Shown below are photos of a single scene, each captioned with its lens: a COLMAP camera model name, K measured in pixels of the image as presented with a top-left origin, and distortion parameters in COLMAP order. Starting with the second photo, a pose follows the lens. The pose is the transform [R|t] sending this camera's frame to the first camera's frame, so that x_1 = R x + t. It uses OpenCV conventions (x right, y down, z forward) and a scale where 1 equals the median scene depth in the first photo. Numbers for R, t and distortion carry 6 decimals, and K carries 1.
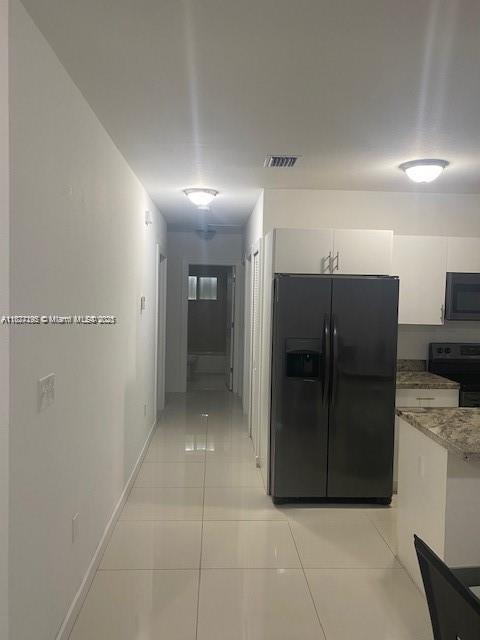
lens RADIAL K [[477.8, 0, 236.9], [0, 477.8, 315.4], [0, 0, 1]] dist [-0.002248, -0.007007]
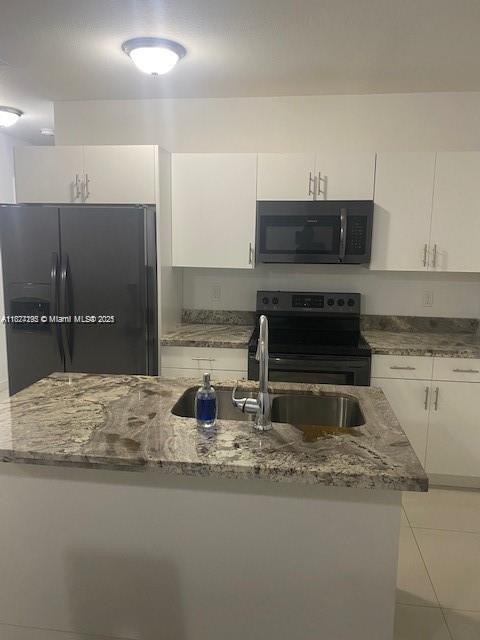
lens RADIAL K [[477.8, 0, 236.9], [0, 477.8, 315.4], [0, 0, 1]] dist [-0.002248, -0.007007]
pose [[0.987677, 0.021843, -0.154977, 0.534296], [-0.005437, 0.994404, 0.105503, 0.014251], [0.156414, -0.103360, 0.982268, 0.208590]]
